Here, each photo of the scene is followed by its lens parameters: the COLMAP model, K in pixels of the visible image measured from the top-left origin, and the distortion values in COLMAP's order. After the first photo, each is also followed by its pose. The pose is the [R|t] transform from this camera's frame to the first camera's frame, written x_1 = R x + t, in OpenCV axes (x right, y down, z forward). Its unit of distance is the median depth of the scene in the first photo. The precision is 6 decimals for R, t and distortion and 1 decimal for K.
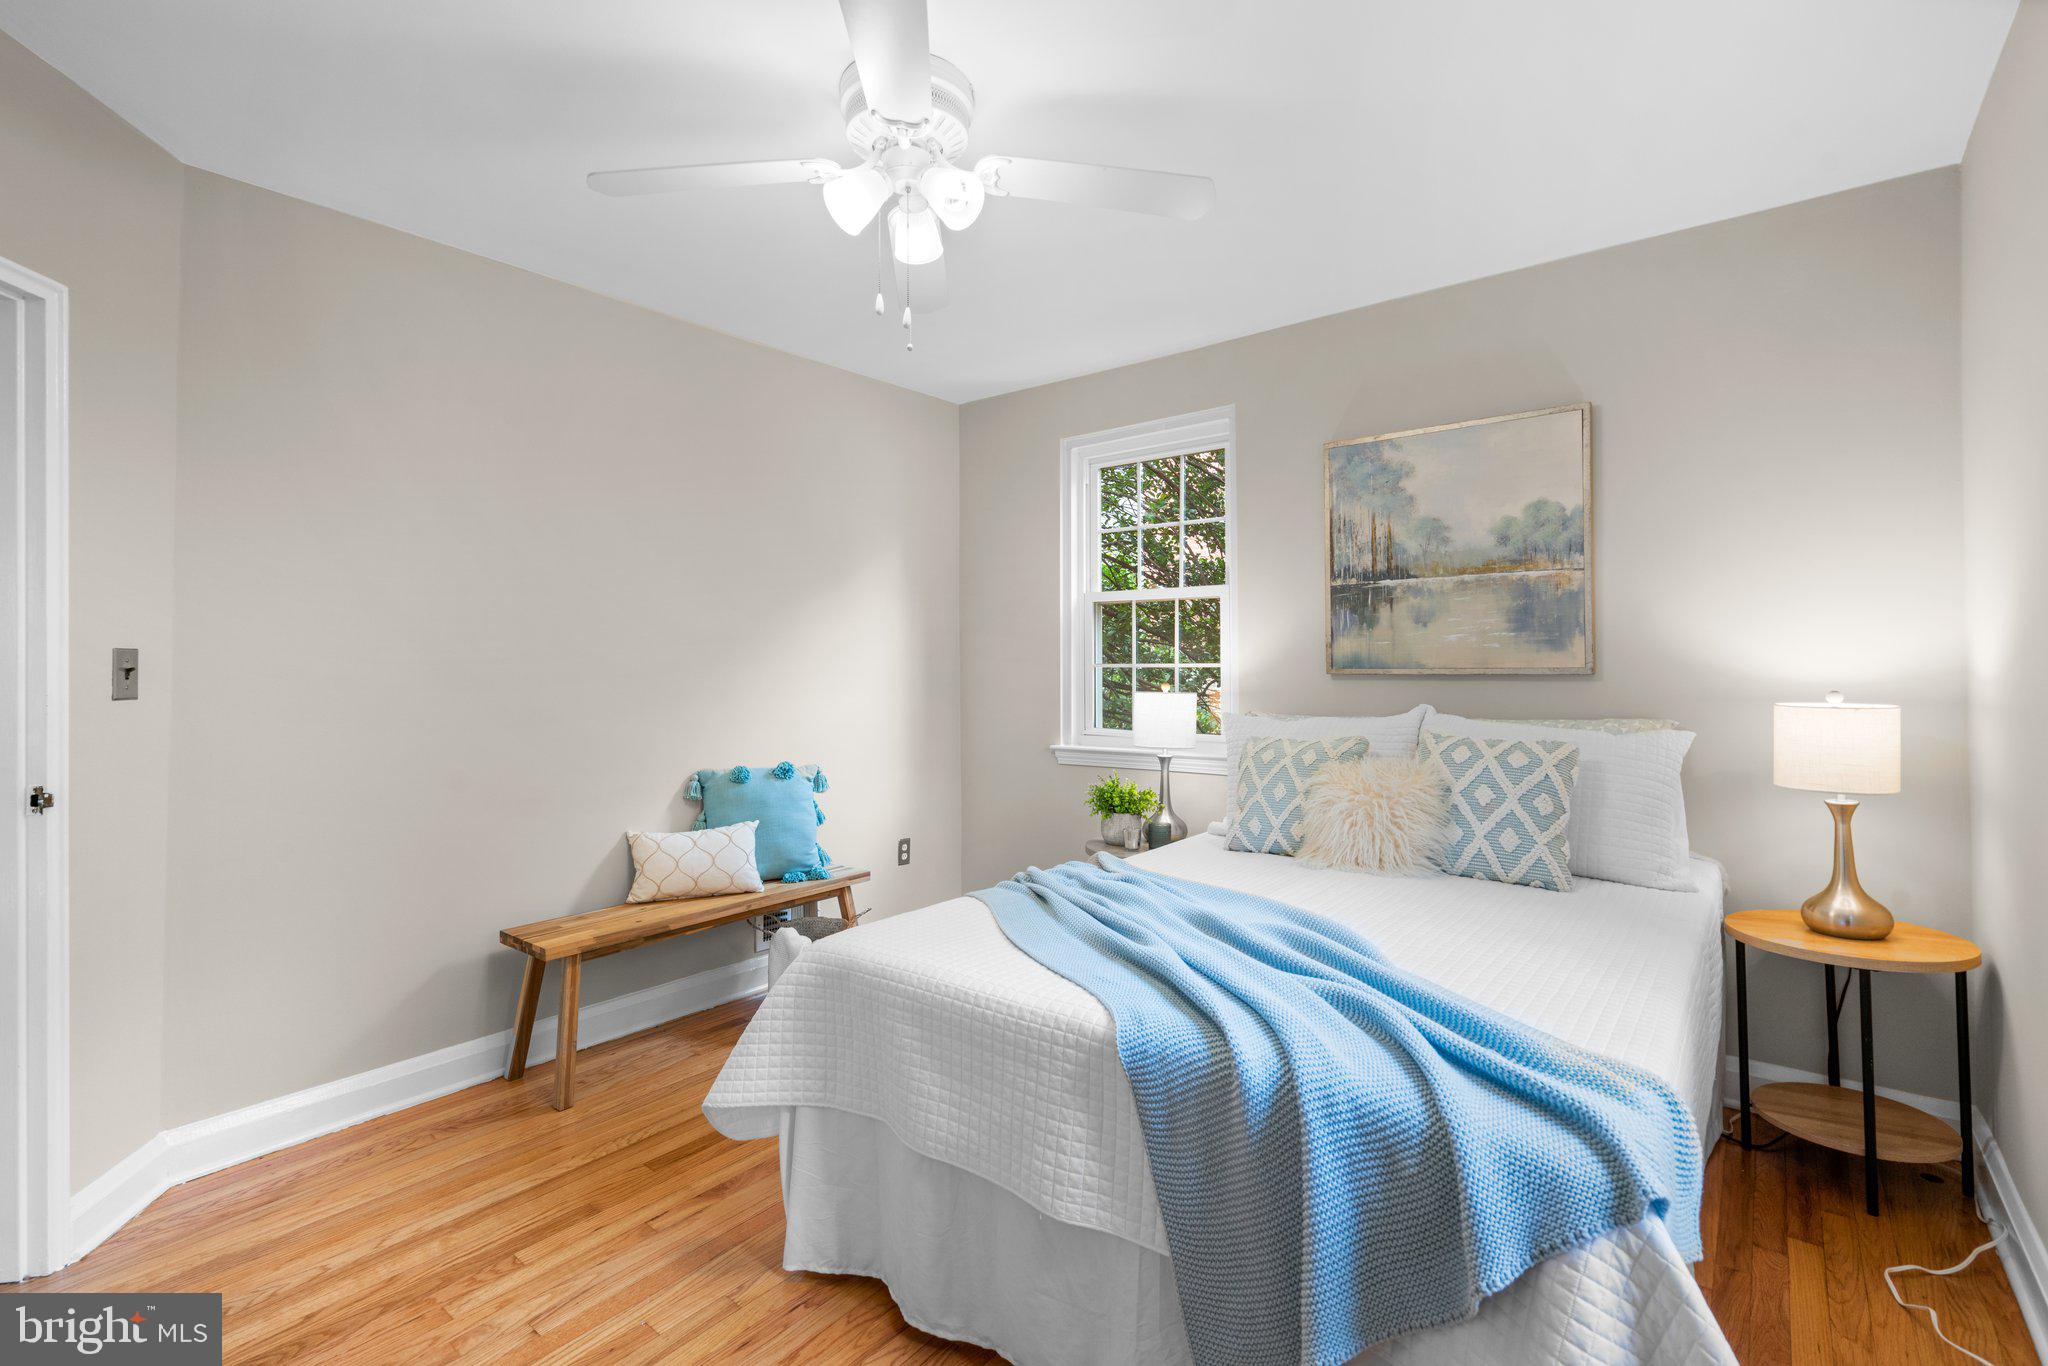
lens RADIAL K [[936.7, 0, 1020.3], [0, 936.7, 666.0], [0, 0, 1]] dist [-0.010291, 0.003760]
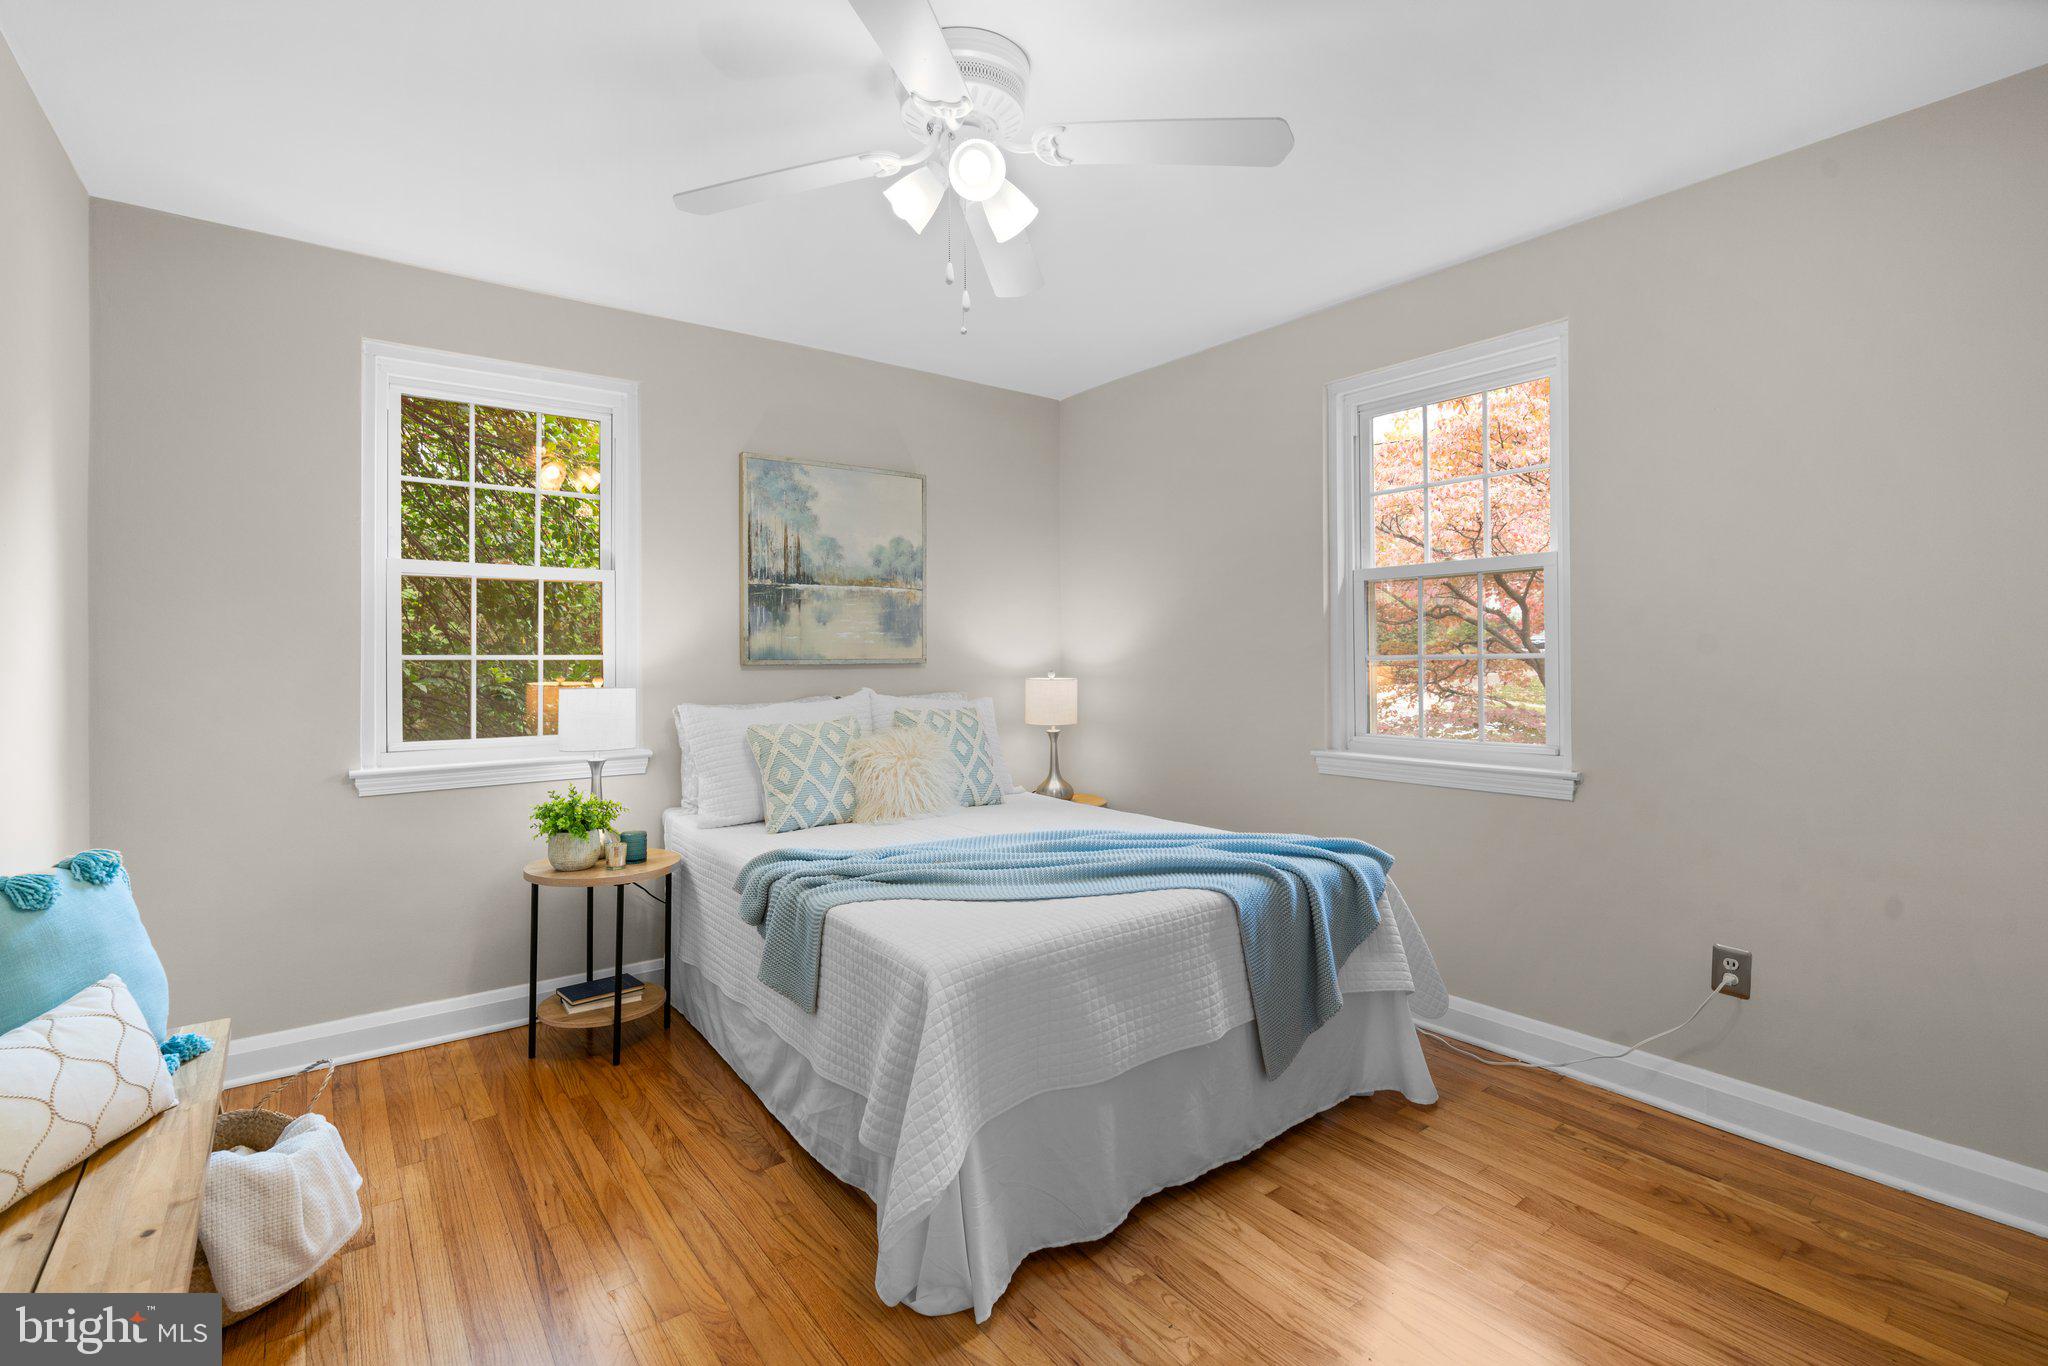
lens RADIAL K [[936.7, 0, 1021.6], [0, 936.7, 664.3], [0, 0, 1]] dist [-0.010291, 0.003760]
pose [[0.242791, -0.006384, 0.970058, -0.682823], [0.003309, 0.999978, 0.005753, 0.002562], [-0.970073, 0.001813, 0.242807, 0.451165]]
